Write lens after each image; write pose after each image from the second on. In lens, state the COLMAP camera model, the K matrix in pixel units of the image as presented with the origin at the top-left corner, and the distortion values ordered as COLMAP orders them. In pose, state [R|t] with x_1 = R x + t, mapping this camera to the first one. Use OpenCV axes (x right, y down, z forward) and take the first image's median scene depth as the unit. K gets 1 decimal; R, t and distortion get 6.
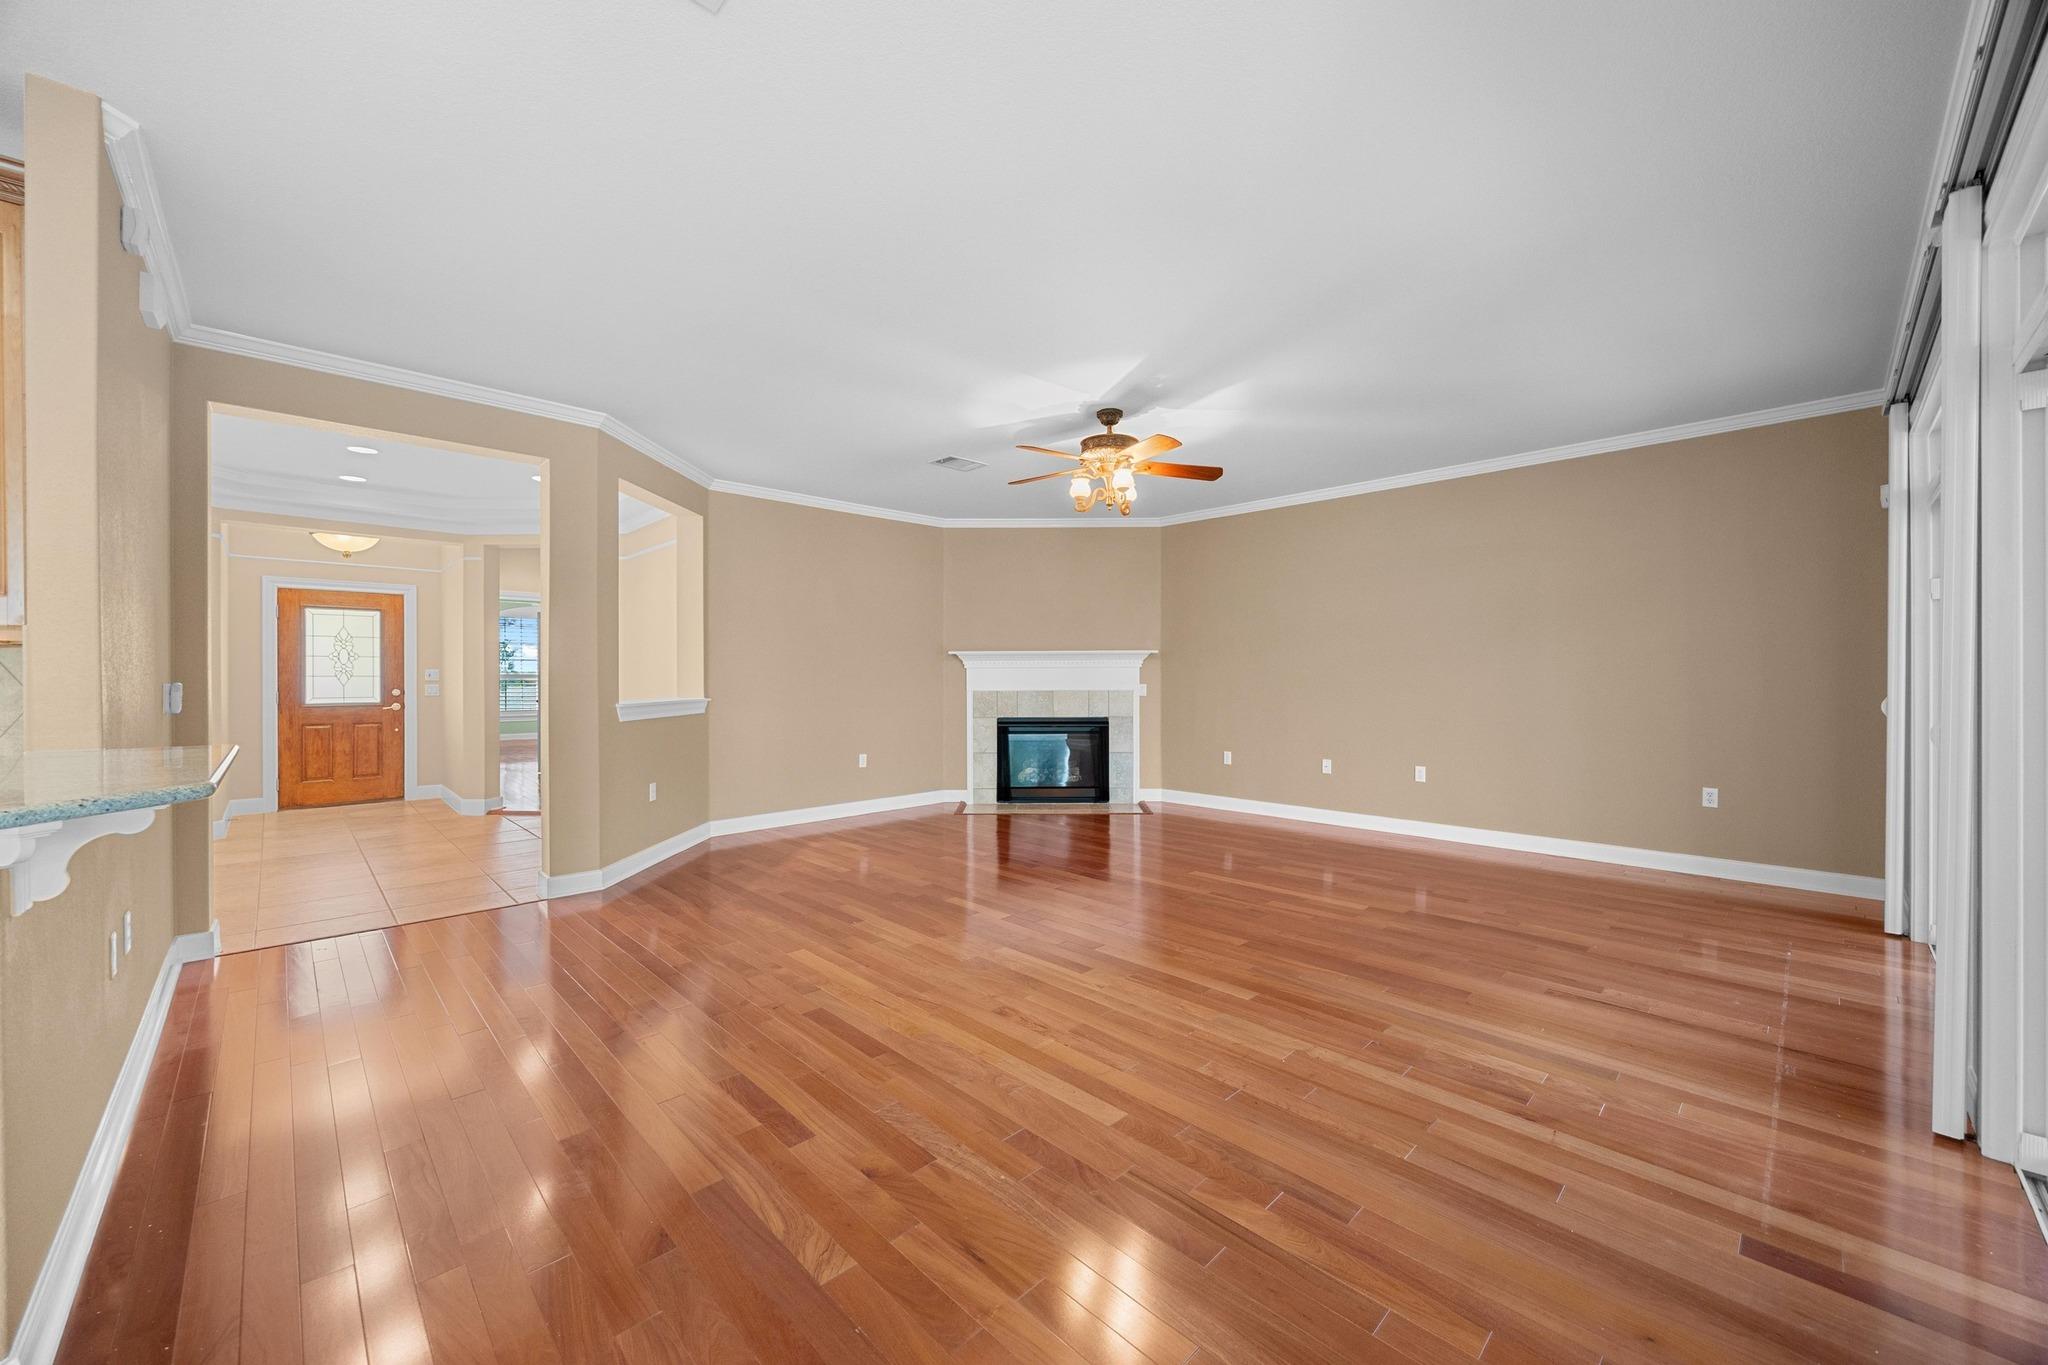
lens RADIAL K [[774.3, 0, 1028.7], [0, 774.3, 677.7], [0, 0, 1]] dist [-0.003655, 0.000014]
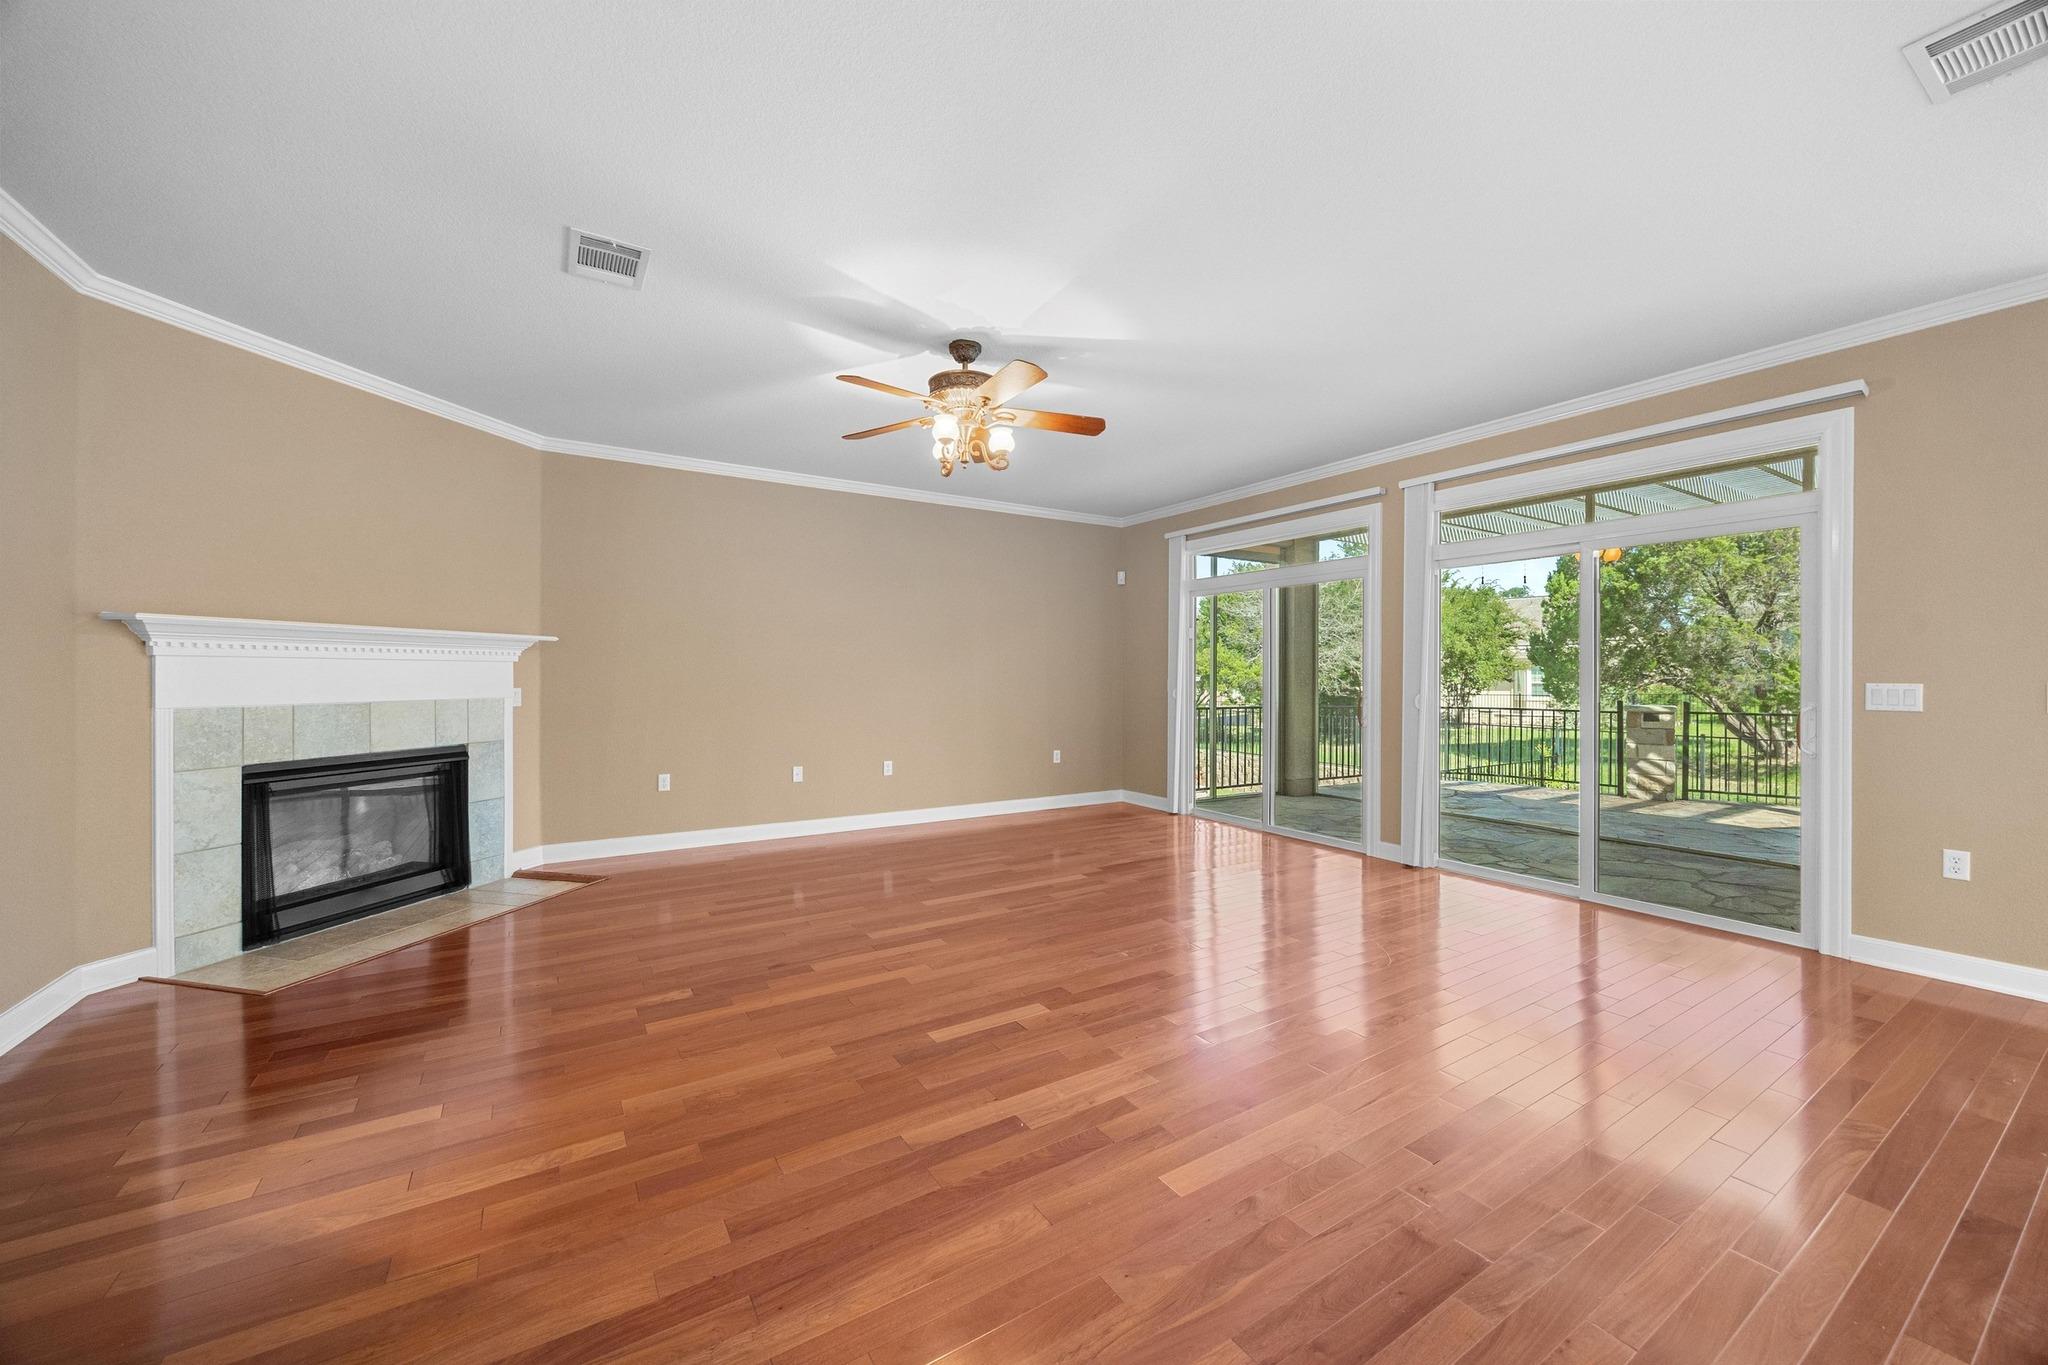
lens RADIAL K [[774.3, 0, 1028.7], [0, 774.3, 677.7], [0, 0, 1]] dist [-0.003655, 0.000014]
pose [[0.206371, 0.001368, 0.978473, -0.390684], [0.000380, 0.999999, -0.001479, 0.000631], [-0.978474, 0.000677, 0.206370, 0.454188]]
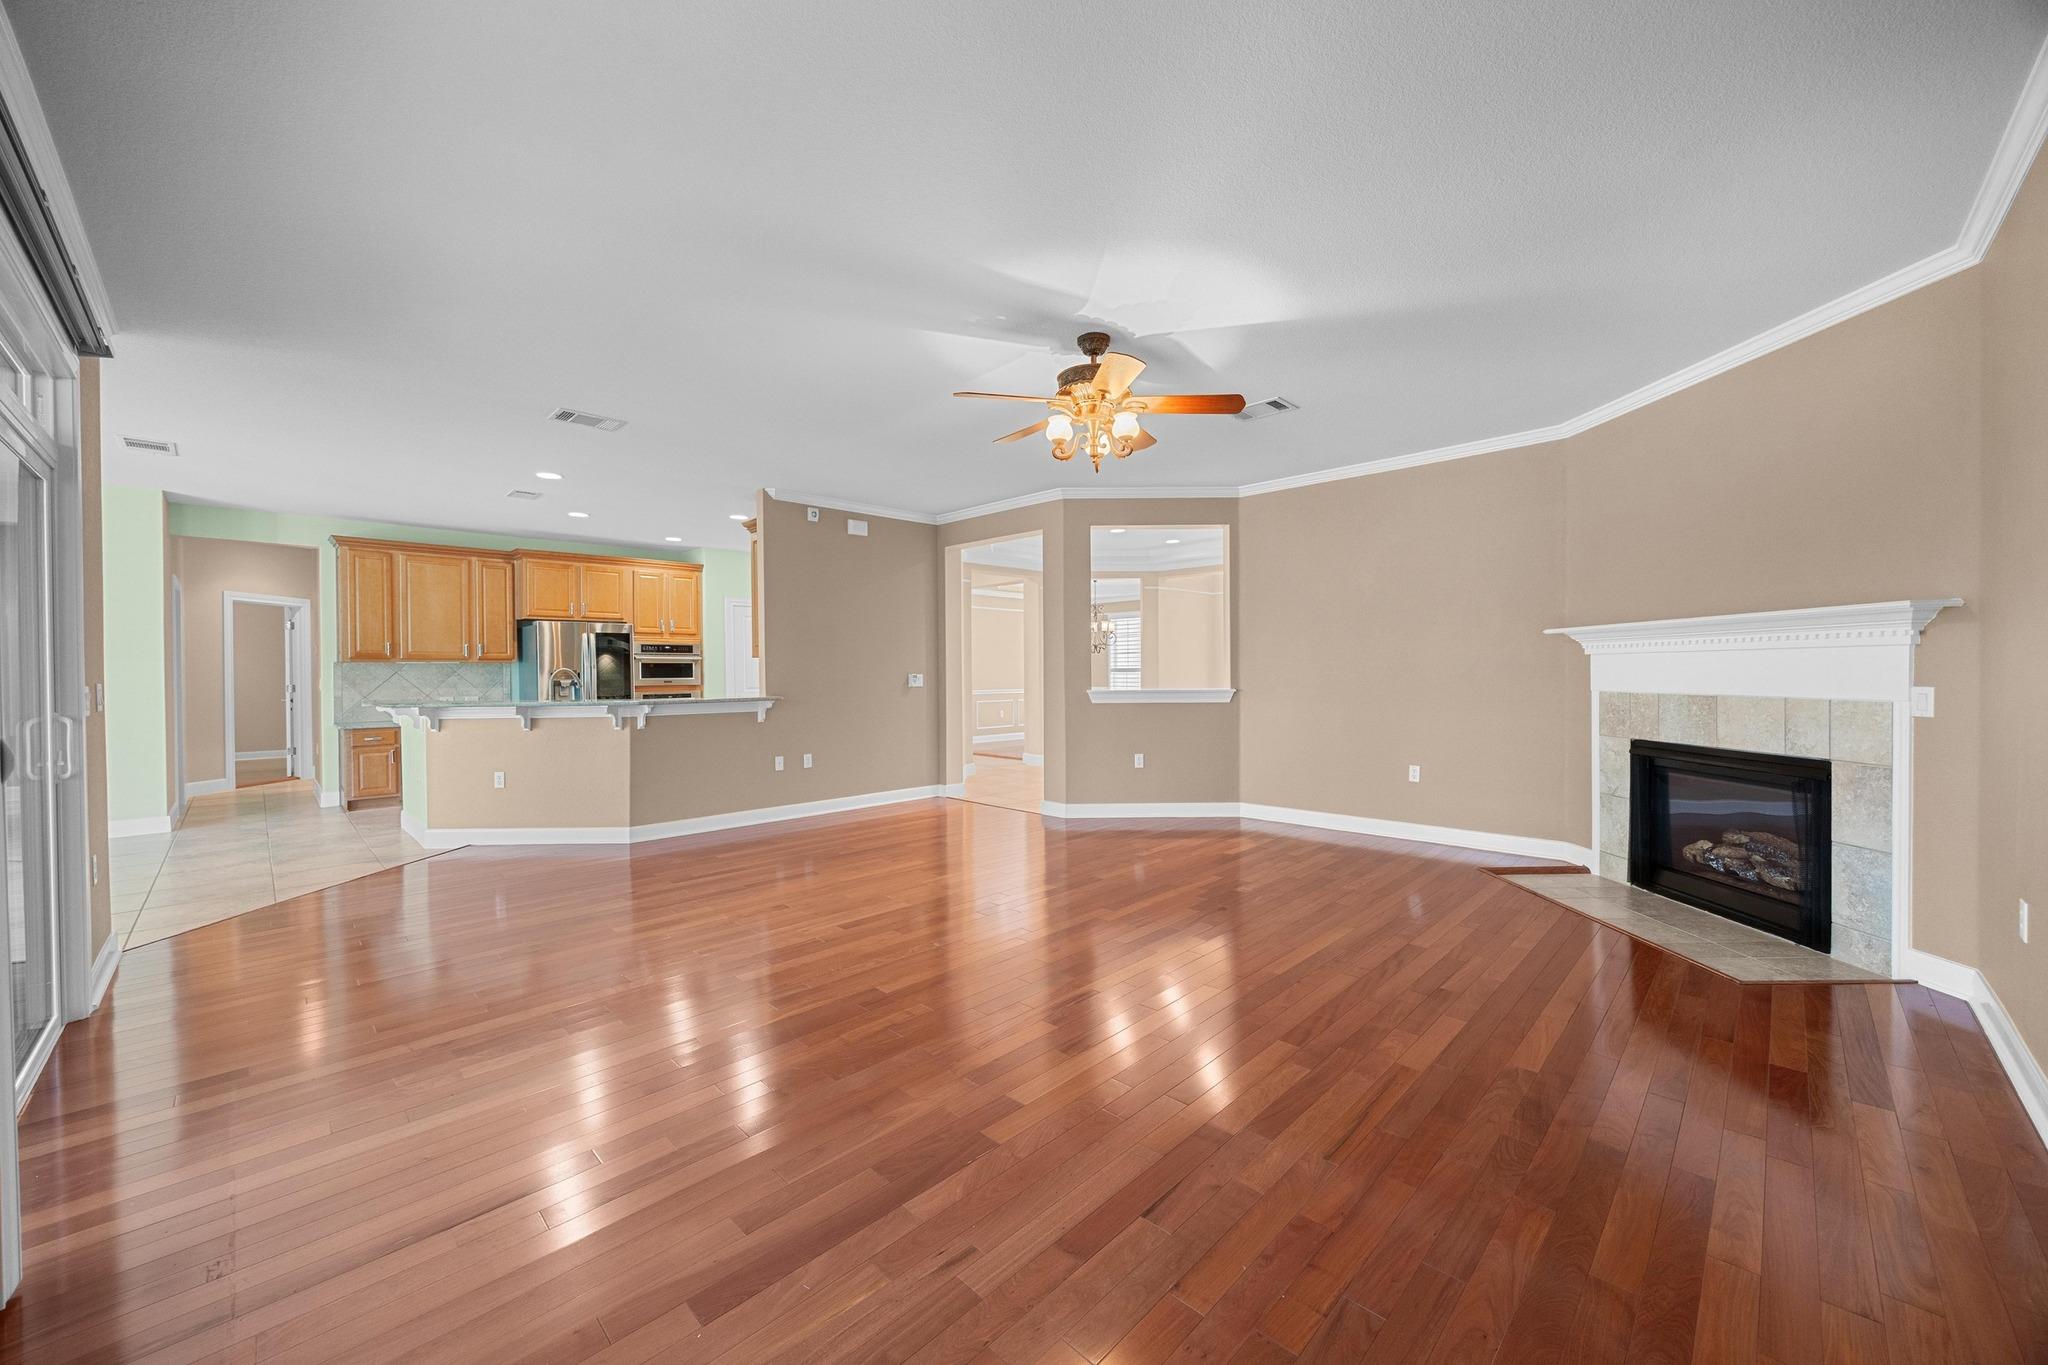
lens RADIAL K [[774.3, 0, 1028.7], [0, 774.3, 677.7], [0, 0, 1]] dist [-0.003655, 0.000014]
pose [[0.020439, 0.013477, -0.999700, 0.528892], [0.007679, 0.999878, 0.013636, -0.005327], [0.999762, -0.007956, 0.020333, 0.539133]]
